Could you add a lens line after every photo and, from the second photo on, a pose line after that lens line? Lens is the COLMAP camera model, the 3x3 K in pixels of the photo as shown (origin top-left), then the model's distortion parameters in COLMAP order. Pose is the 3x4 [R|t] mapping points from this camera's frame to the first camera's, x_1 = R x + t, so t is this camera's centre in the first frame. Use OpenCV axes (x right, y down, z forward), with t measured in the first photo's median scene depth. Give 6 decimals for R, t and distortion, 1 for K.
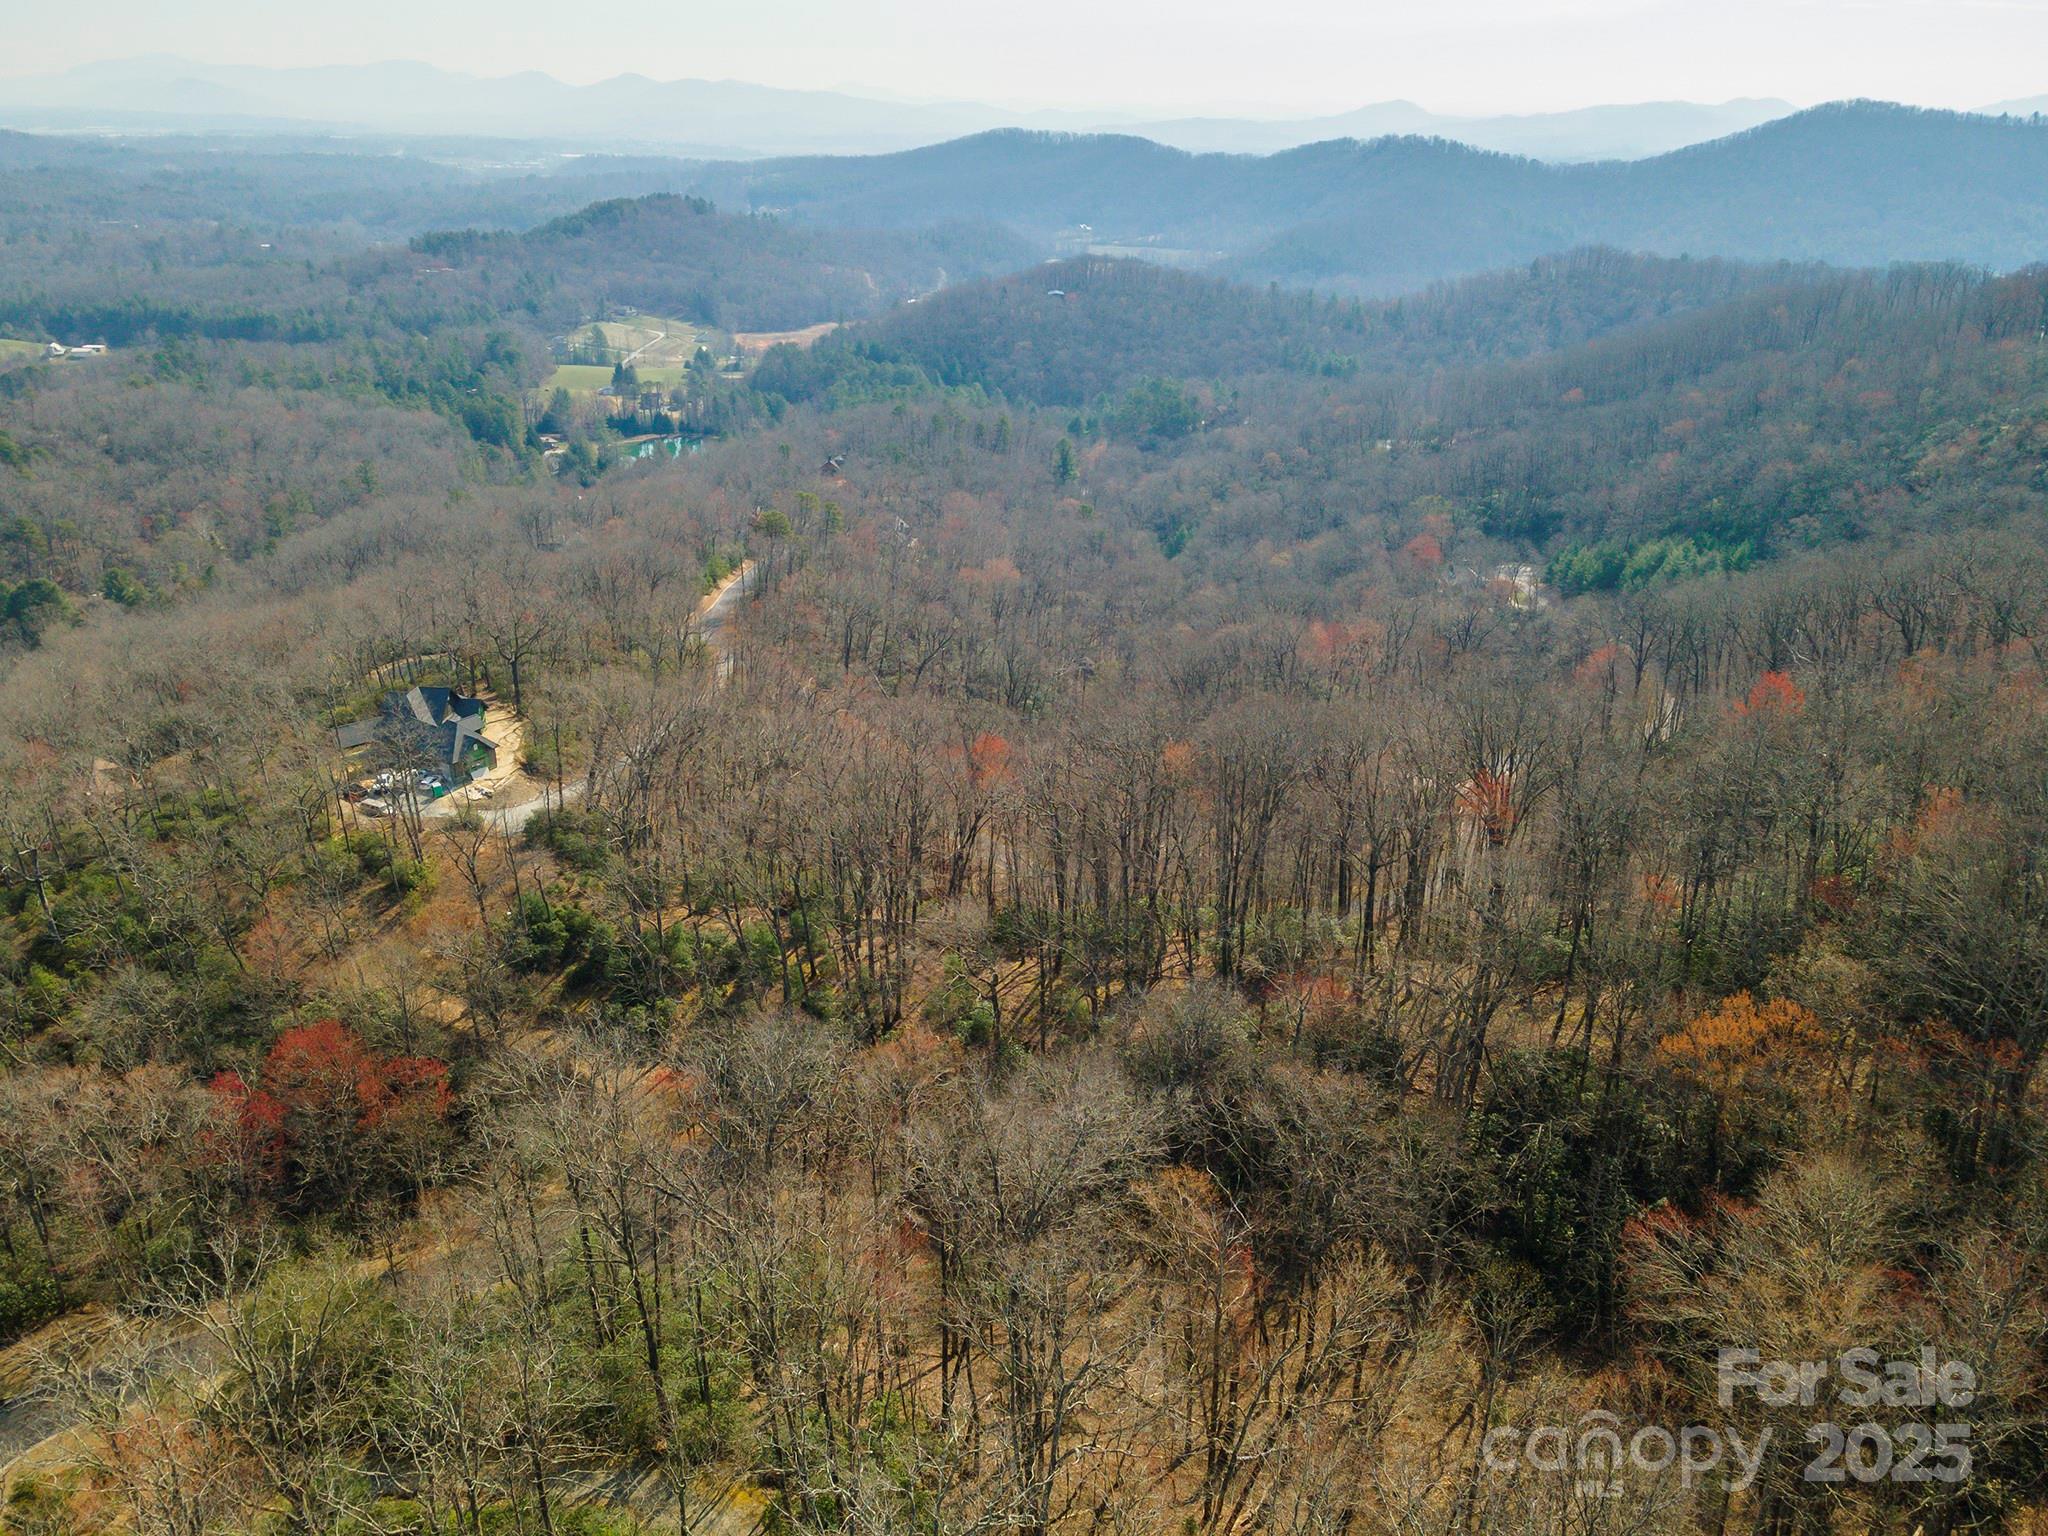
lens RADIAL K [[1476.8, 0, 1010.0], [0, 1476.8, 762.8], [0, 0, 1]] dist [0.035427, 0.031704]
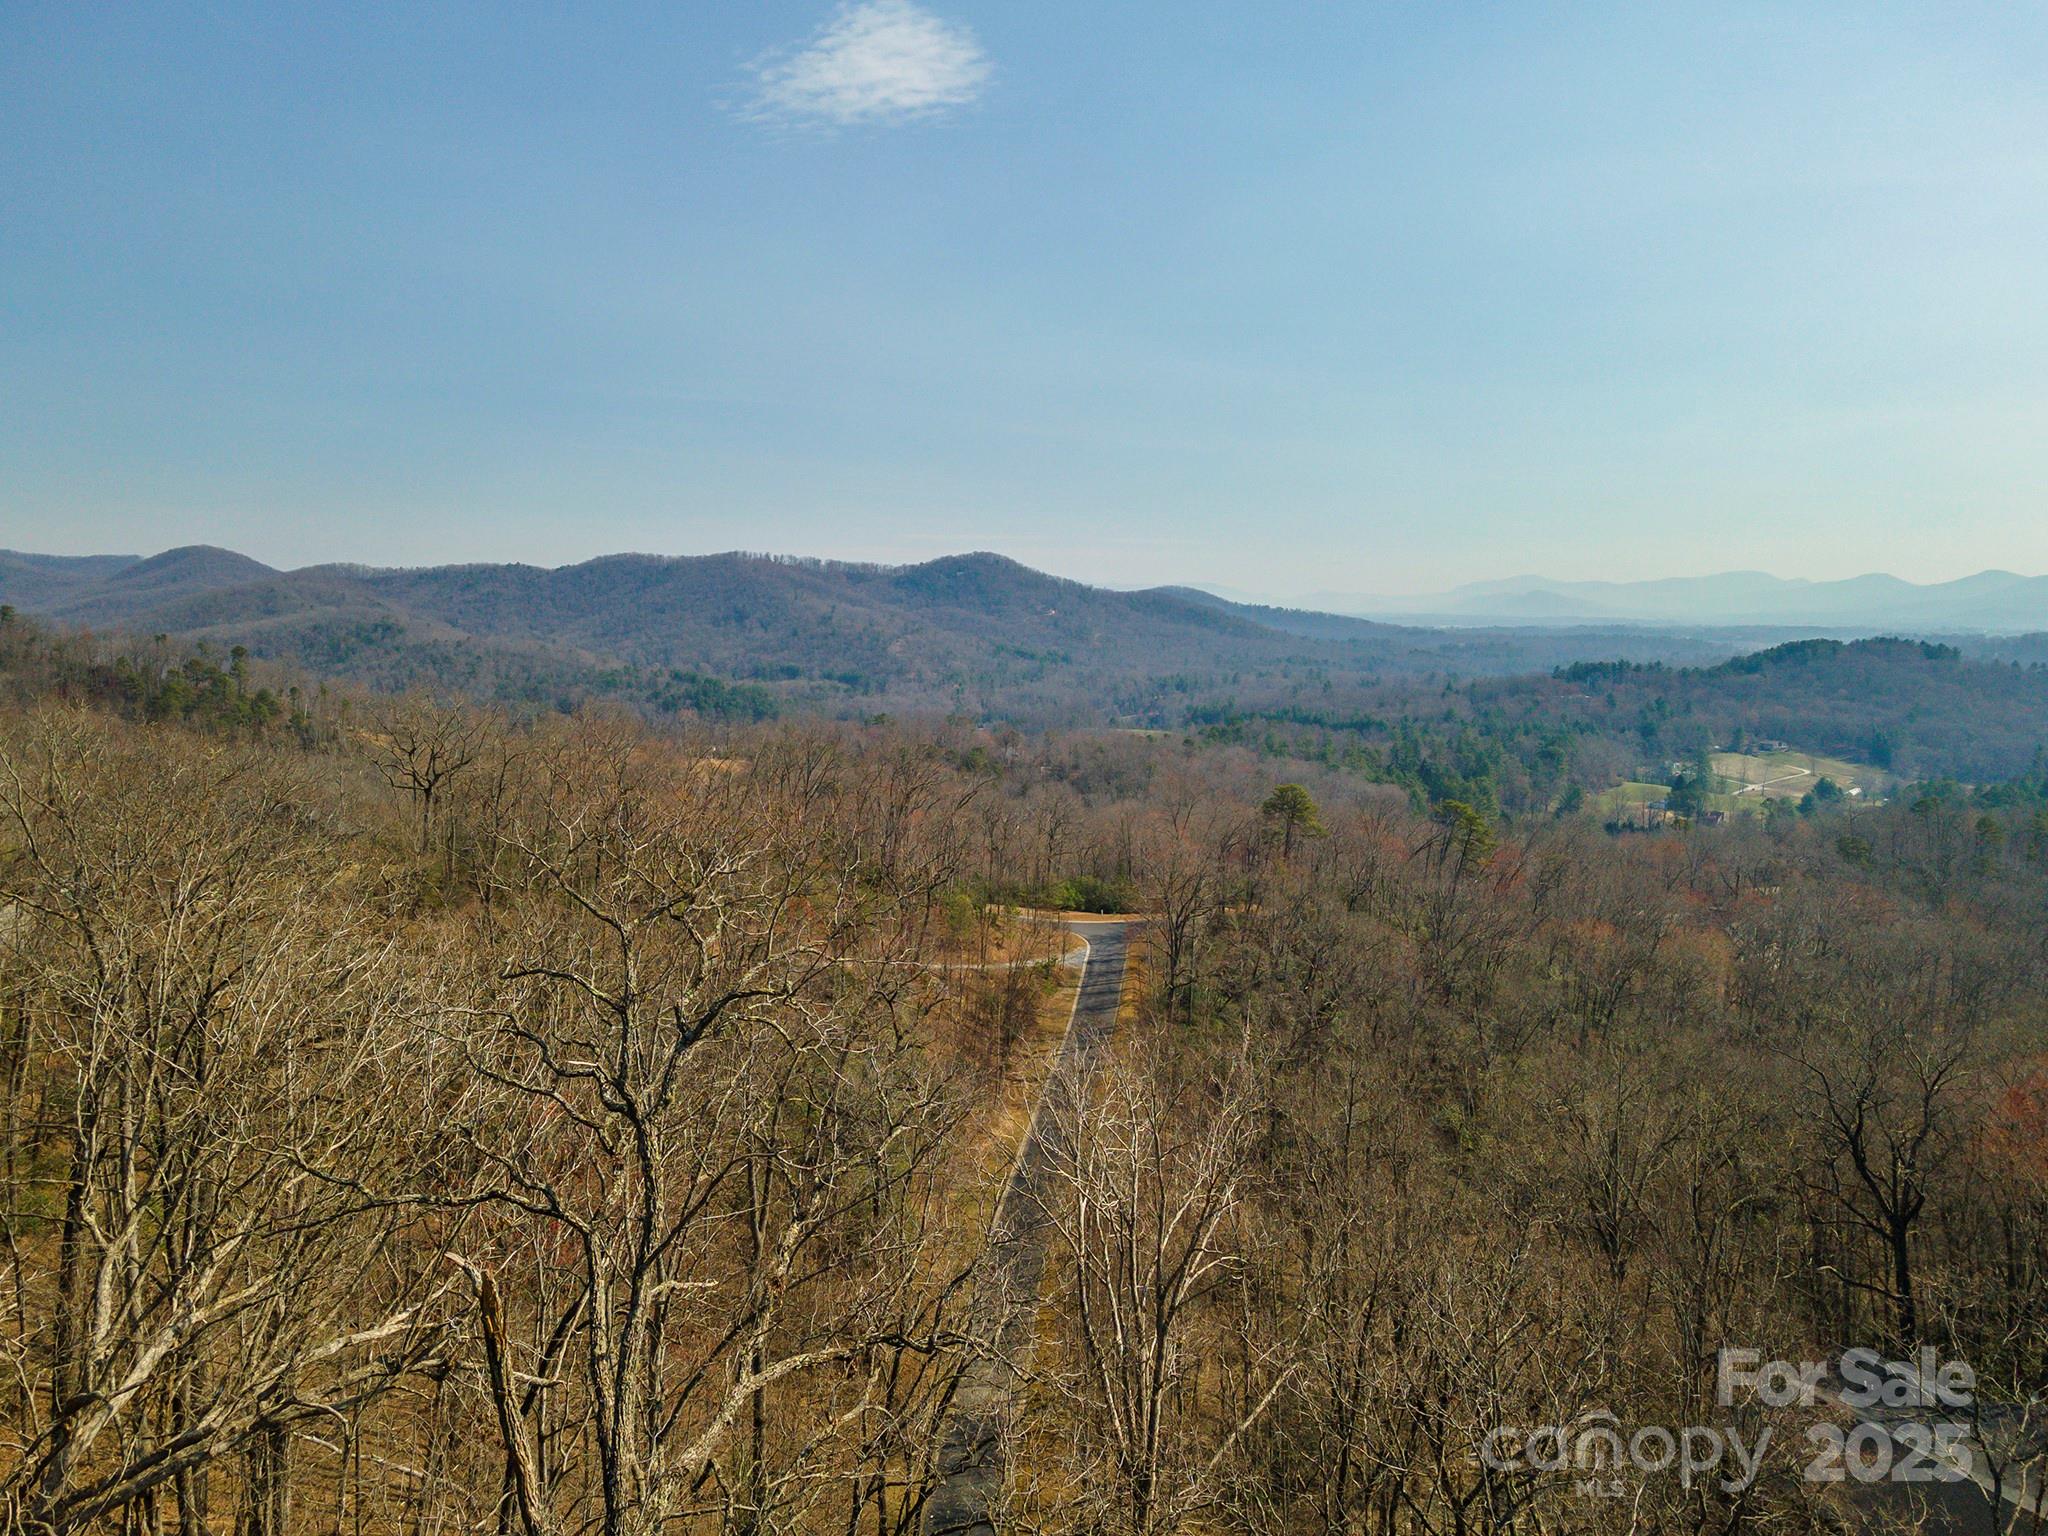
lens RADIAL K [[1476.8, 0, 1008.7], [0, 1476.8, 769.7], [0, 0, 1]] dist [0.035427, 0.031704]
pose [[0.690535, 0.072924, -0.719613, 0.074707], [-0.287431, 0.940641, -0.180495, -0.006365], [0.663735, 0.331477, 0.670506, 0.148759]]
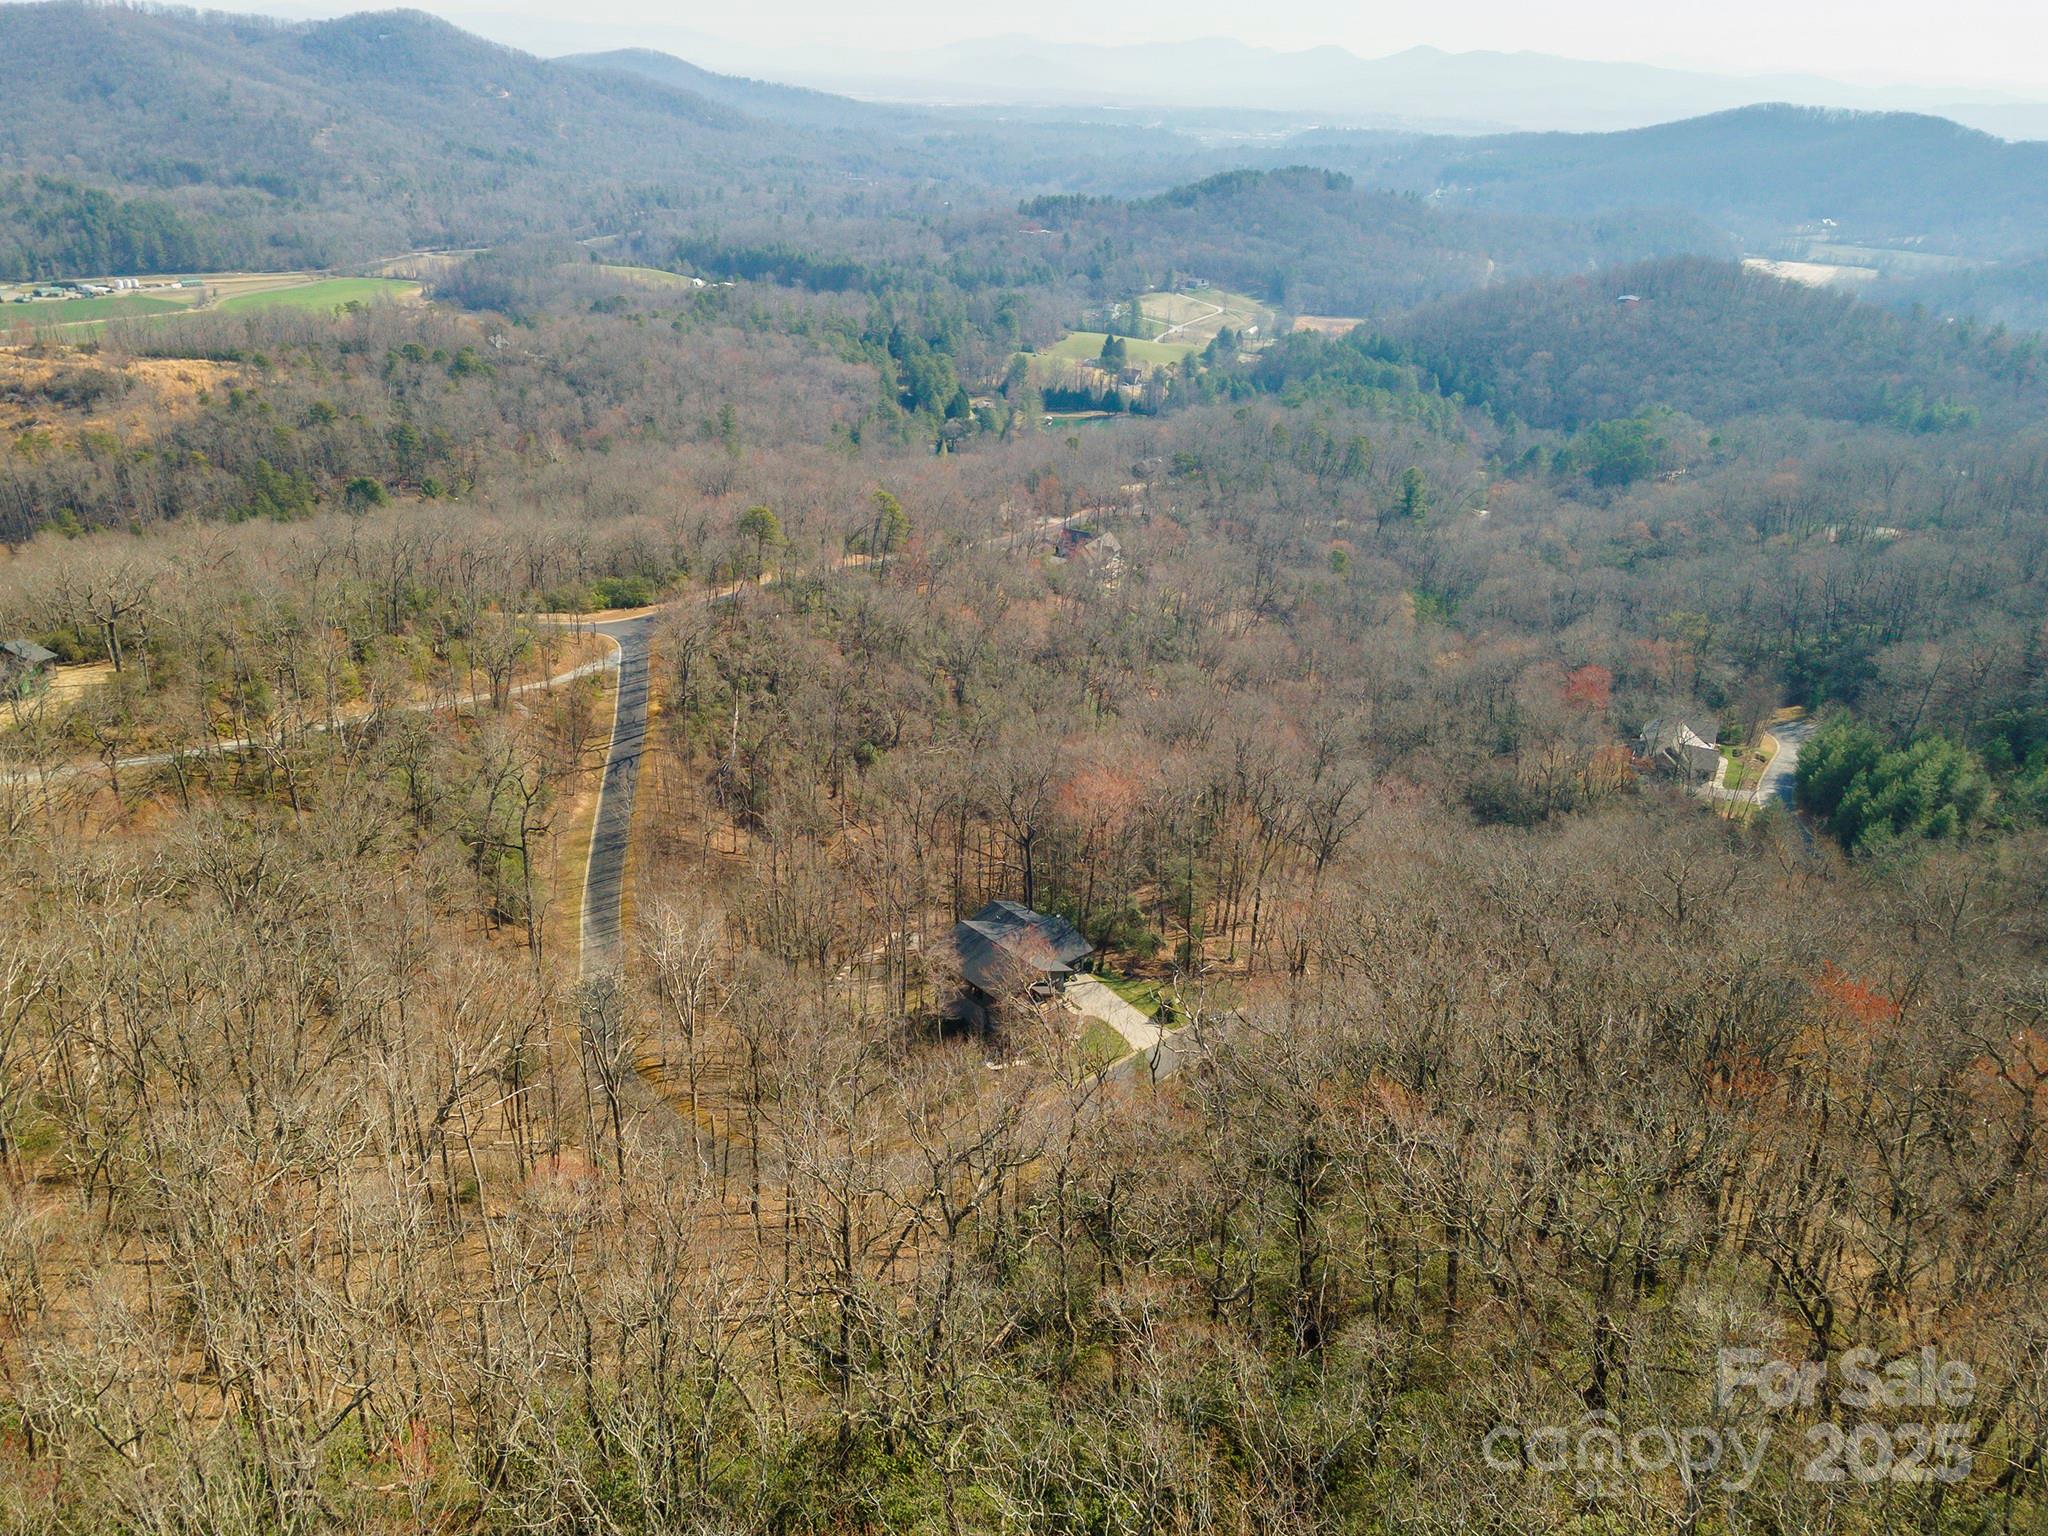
lens RADIAL K [[1476.8, 0, 1013.9], [0, 1476.8, 758.7], [0, 0, 1]] dist [0.035427, 0.031704]
pose [[0.888385, 0.211176, -0.407648, 0.121915], [-0.206233, 0.976864, 0.056607, -0.033019], [0.410171, 0.033782, 0.911383, 0.077850]]
